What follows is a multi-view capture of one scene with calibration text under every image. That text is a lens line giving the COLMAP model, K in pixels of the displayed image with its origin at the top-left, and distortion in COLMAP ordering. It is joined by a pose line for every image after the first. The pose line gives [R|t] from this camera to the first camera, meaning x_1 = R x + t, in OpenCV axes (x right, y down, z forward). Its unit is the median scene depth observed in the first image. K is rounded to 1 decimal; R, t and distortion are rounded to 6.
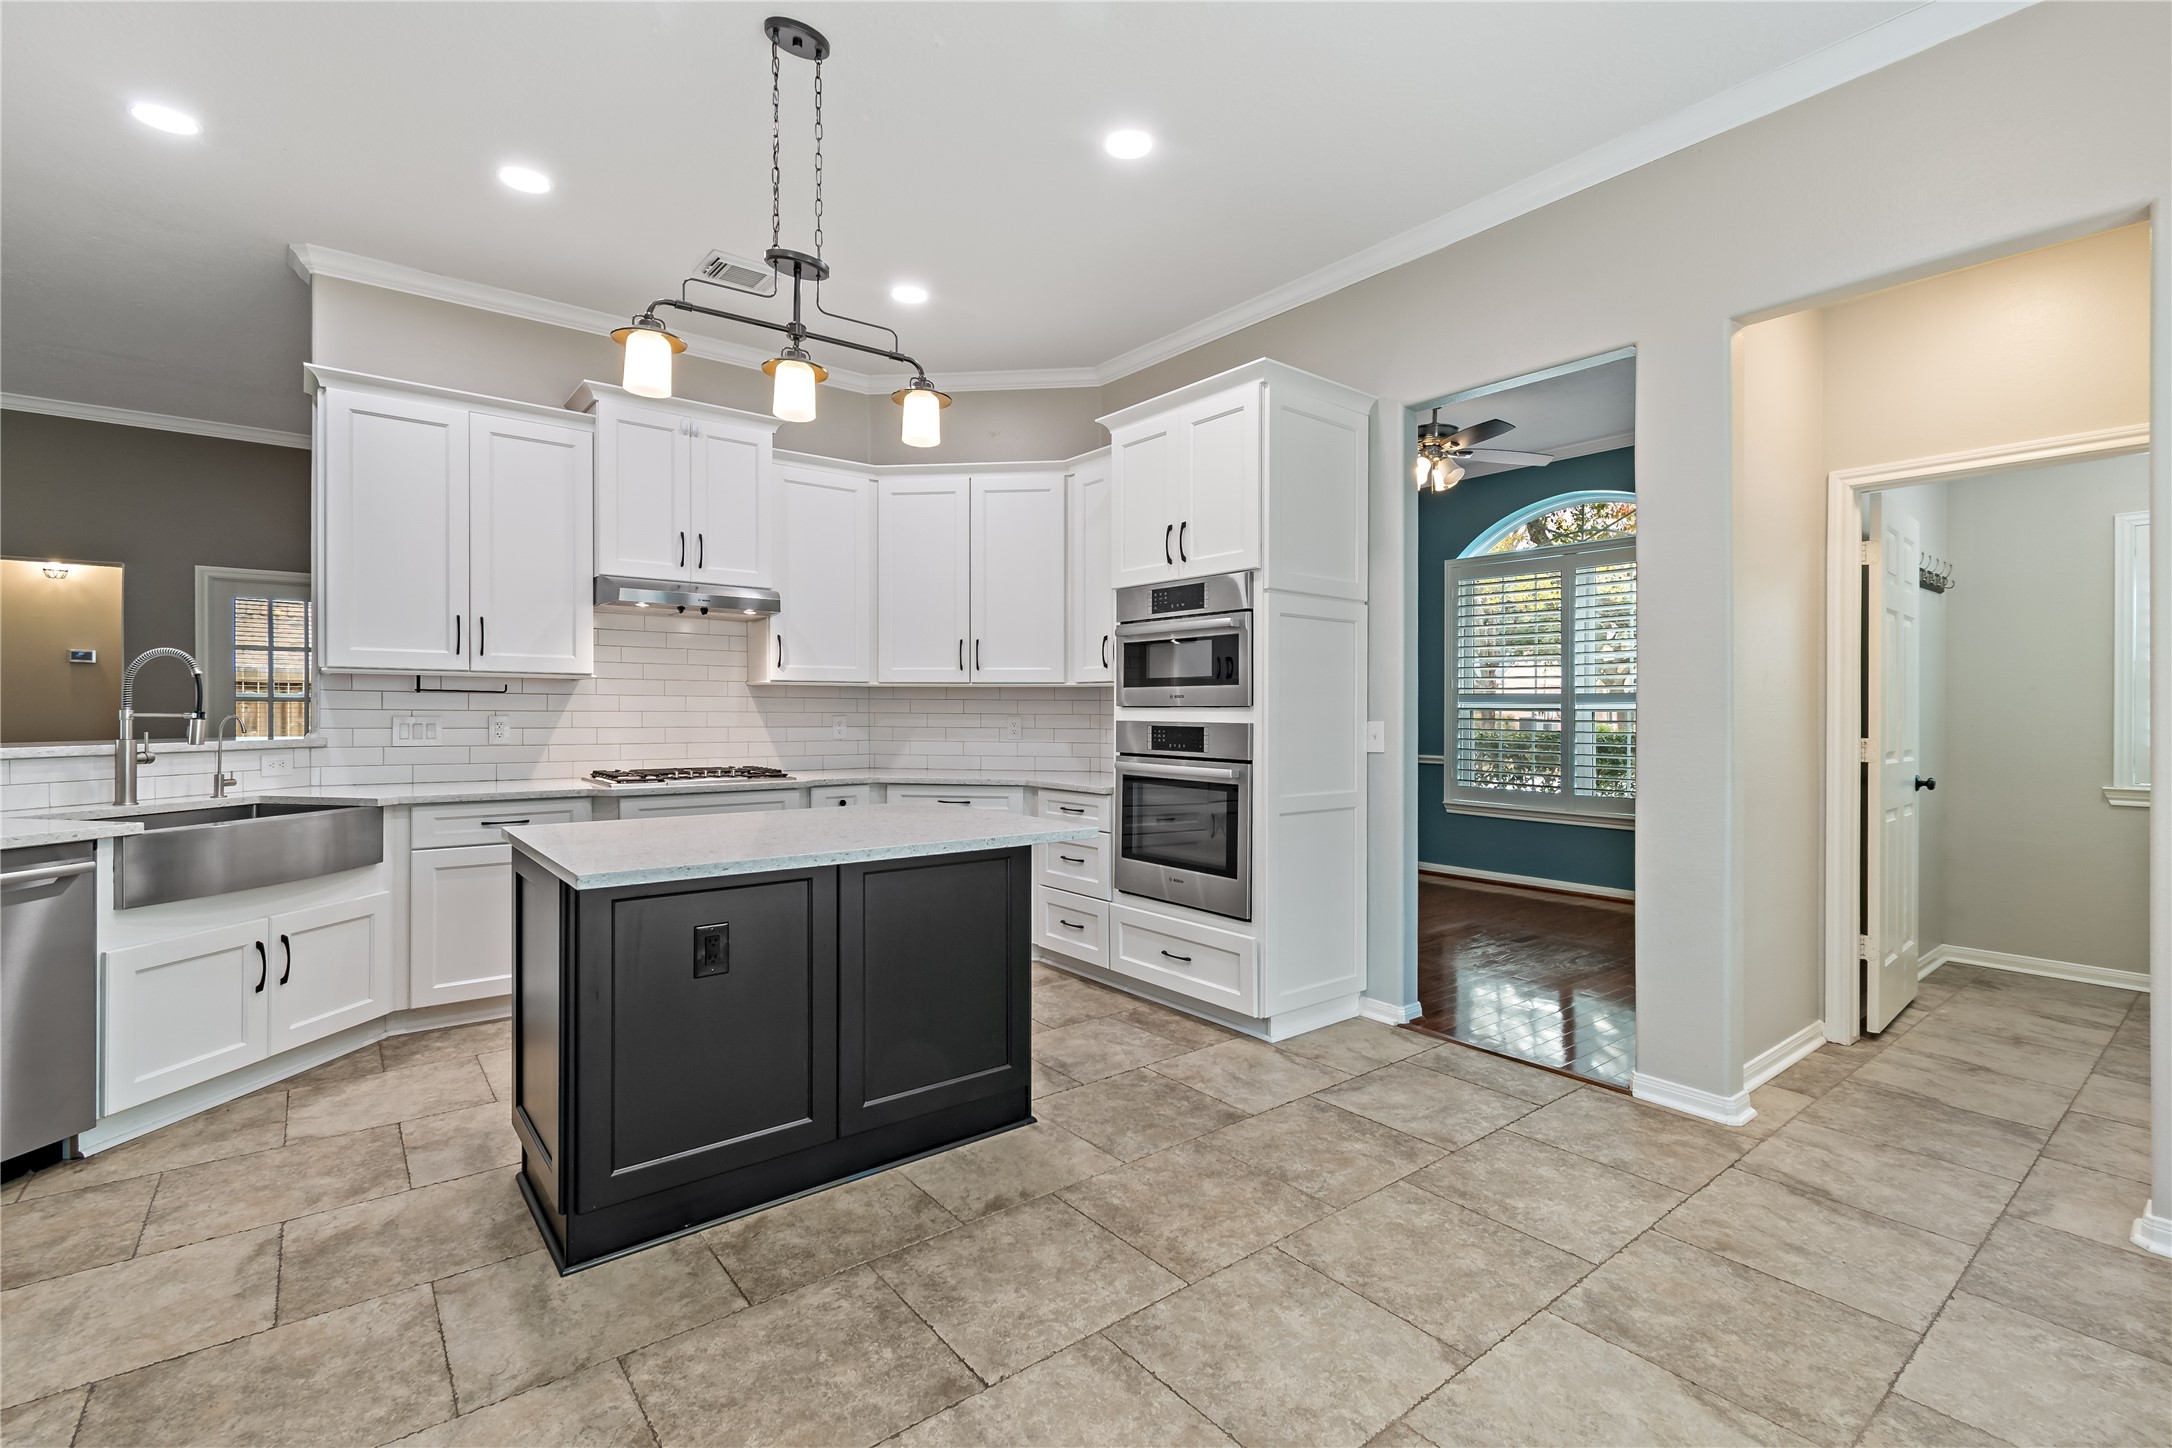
lens RADIAL K [[960.7, 0, 1092.5], [0, 960.7, 716.4], [0, 0, 1]] dist [0.002849, -0.000422]
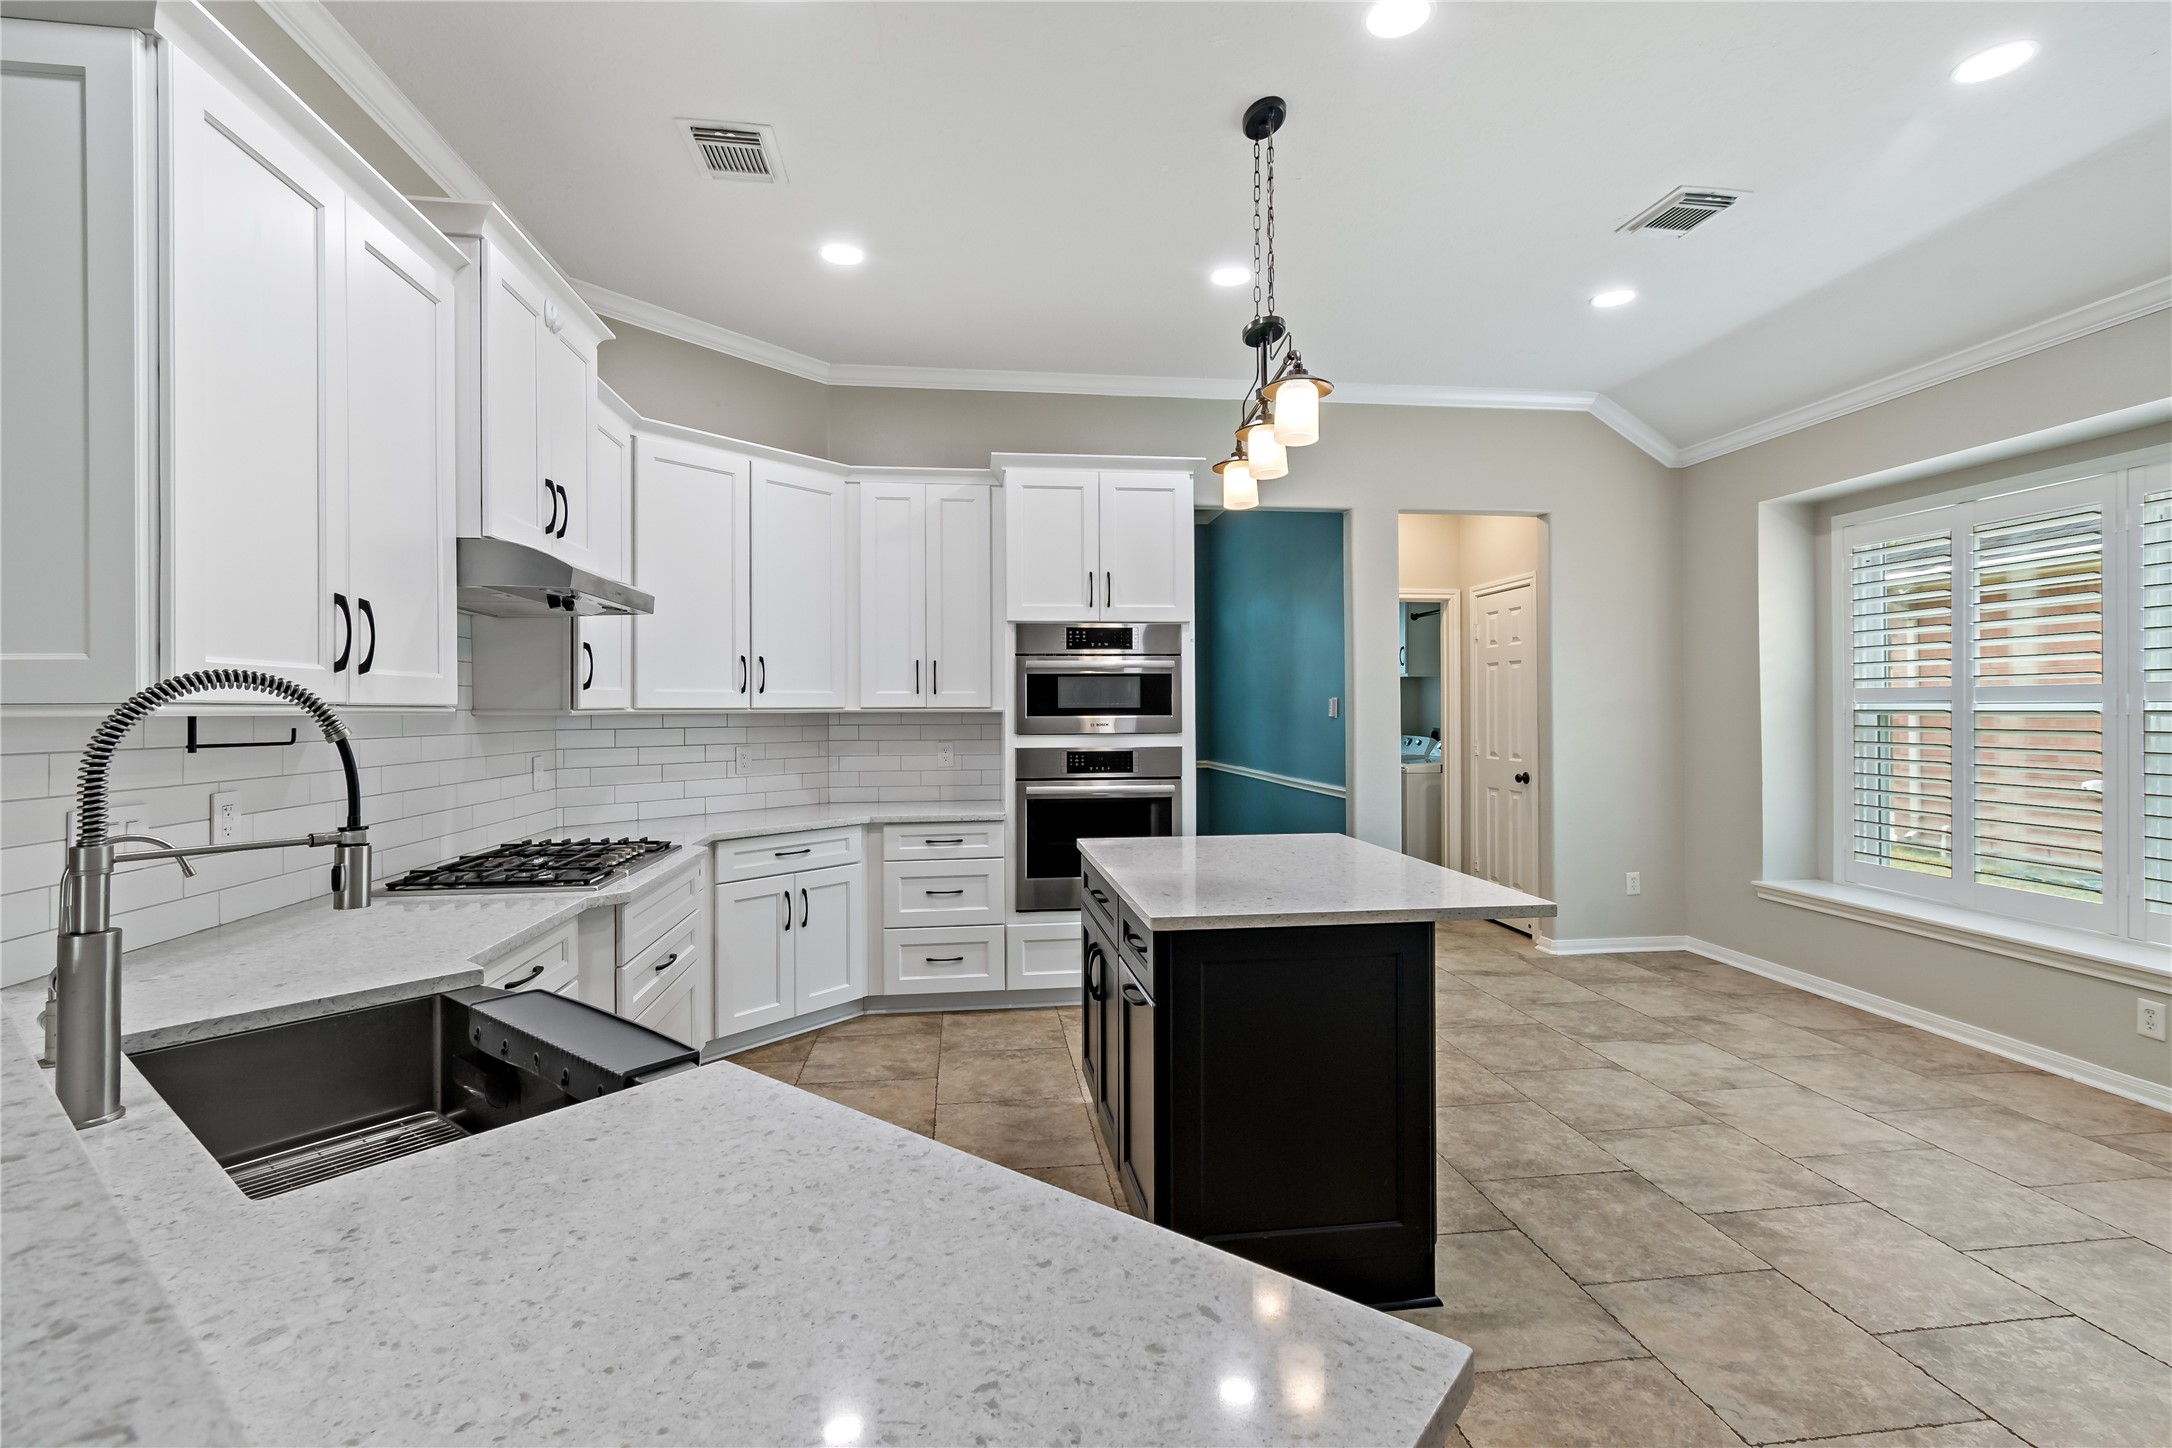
lens RADIAL K [[960.7, 0, 1092.5], [0, 960.7, 716.4], [0, 0, 1]] dist [0.002849, -0.000422]
pose [[0.531700, -0.013629, 0.846823, -0.900212], [0.014172, 0.999874, 0.007194, -0.040091], [-0.846814, 0.008176, 0.531826, 0.418920]]
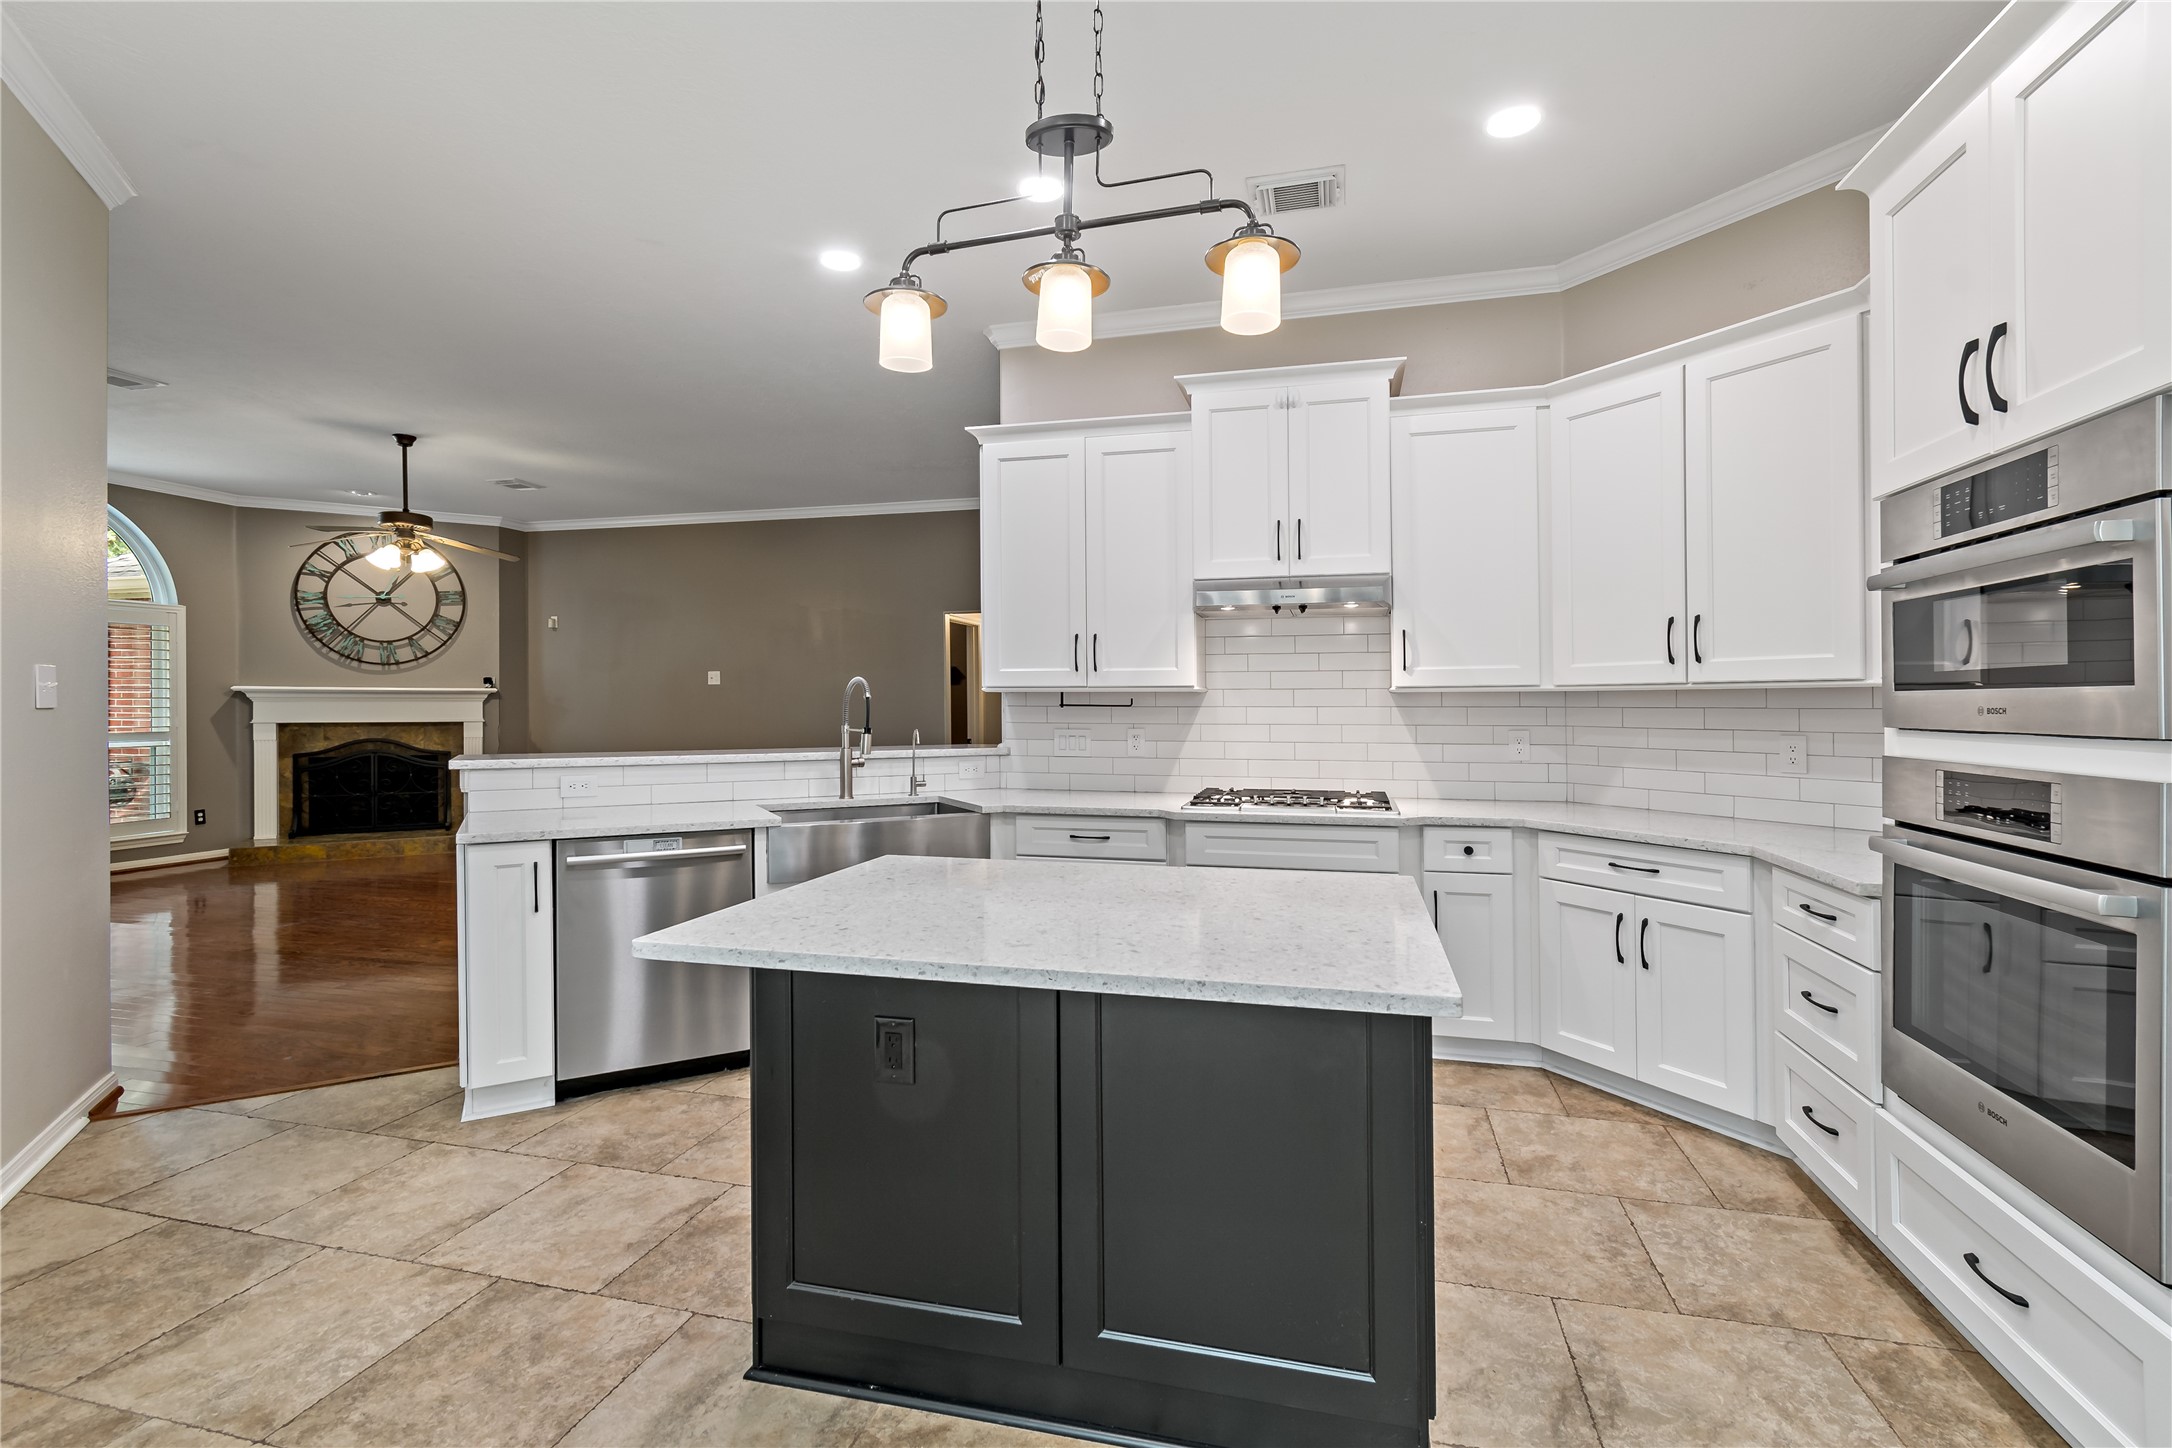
lens RADIAL K [[969.6, 0, 1104.0], [0, 969.6, 706.3], [0, 0, 1]] dist [0.000986, 0.000160]
pose [[0.606118, -0.004497, -0.795362, 0.204440], [-0.000984, 0.999979, -0.006405, -0.020038], [0.795374, 0.004665, 0.606101, 0.395177]]
